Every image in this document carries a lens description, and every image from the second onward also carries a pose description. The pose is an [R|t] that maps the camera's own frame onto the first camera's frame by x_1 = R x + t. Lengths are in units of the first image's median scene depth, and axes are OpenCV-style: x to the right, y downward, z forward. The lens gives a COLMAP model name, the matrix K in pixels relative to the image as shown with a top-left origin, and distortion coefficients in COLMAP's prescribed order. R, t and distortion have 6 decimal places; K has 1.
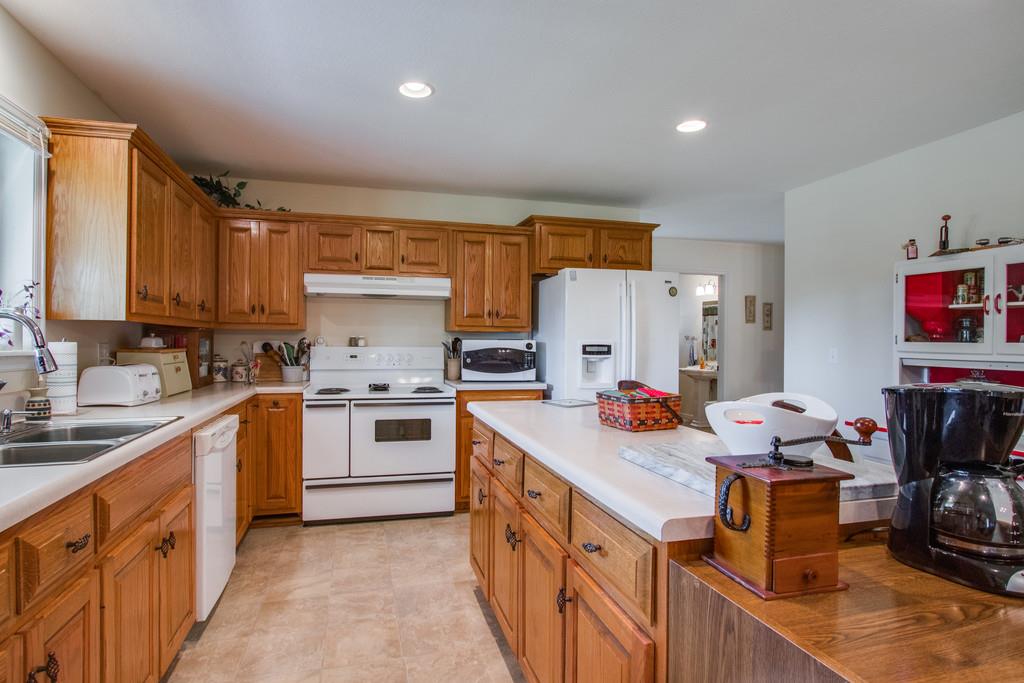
lens RADIAL K [[535.0, 0, 508.5], [0, 535.0, 342.0], [0, 0, 1]] dist [-0.004286, 0.000142]
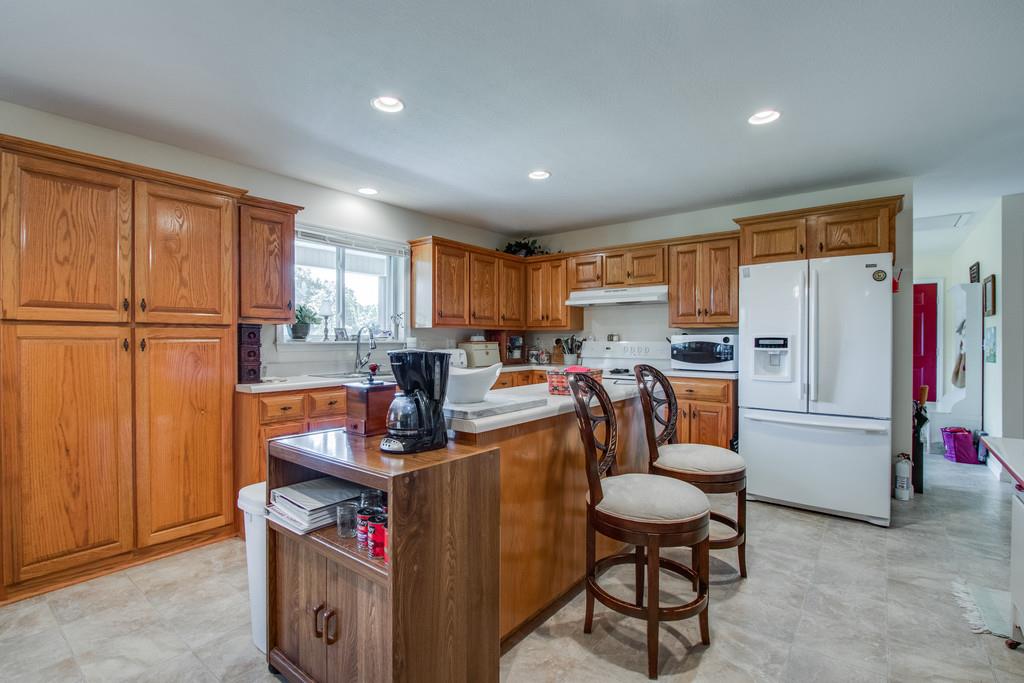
lens RADIAL K [[479.3, 0, 511.0], [0, 479.3, 342.3], [0, 0, 1]] dist [-0.009157, 0.001637]
pose [[0.598242, -0.003029, -0.801310, 0.569786], [0.003138, 0.999994, -0.001438, 0.012894], [0.801309, -0.001654, 0.598248, 0.060198]]
